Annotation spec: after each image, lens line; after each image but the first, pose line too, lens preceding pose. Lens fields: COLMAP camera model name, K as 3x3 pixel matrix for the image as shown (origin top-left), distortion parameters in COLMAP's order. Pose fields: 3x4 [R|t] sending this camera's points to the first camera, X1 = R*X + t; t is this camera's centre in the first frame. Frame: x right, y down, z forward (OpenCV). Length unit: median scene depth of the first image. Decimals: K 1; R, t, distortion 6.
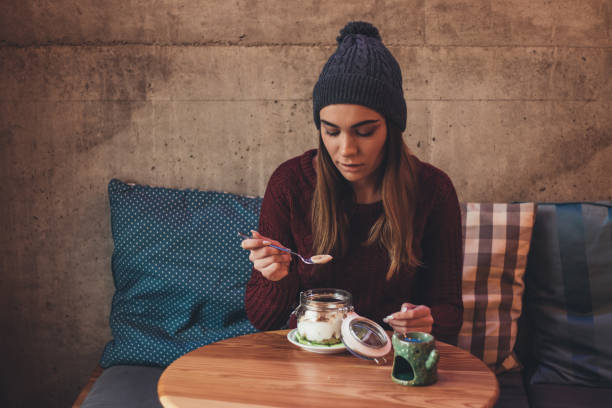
lens RADIAL K [[1506.8, 0, 278.0], [0, 1506.8, 234.6], [0, 0, 1]] dist [-0.092058, -0.412295]
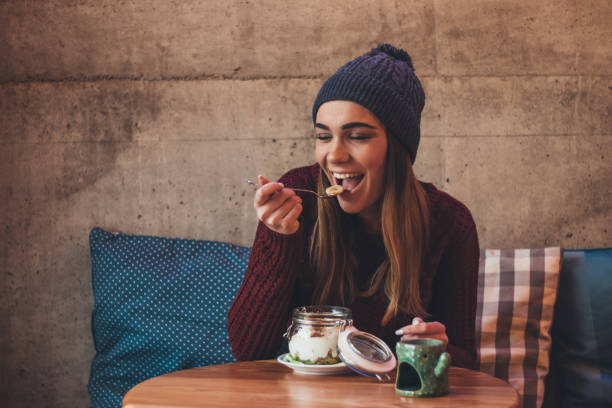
lens RADIAL K [[1506.8, 0, 278.0], [0, 1506.8, 234.6], [0, 0, 1]] dist [-0.092058, -0.412295]
pose [[0.999765, 0.001278, -0.021629, 0.020940], [-0.004595, 0.988056, -0.154025, 0.108596], [0.021174, 0.154088, 0.987830, 0.107615]]
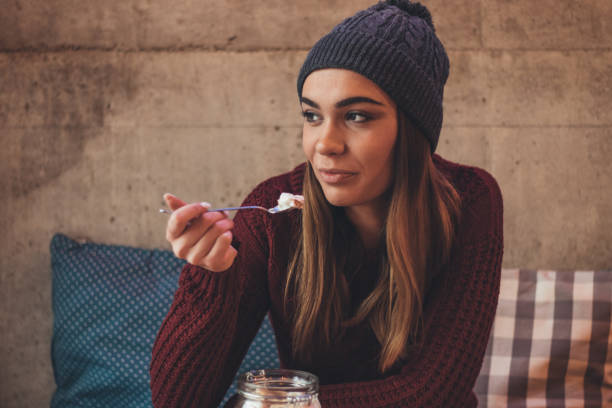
lens RADIAL K [[1424.4, 0, 307.4], [0, 1424.4, 203.2], [0, 0, 1]] dist [-0.114268, -0.066298]
pose [[0.997044, 0.015119, -0.075336, 0.065851], [-0.025171, 0.990618, -0.134325, 0.039757], [0.072598, 0.135824, 0.988070, 0.326071]]
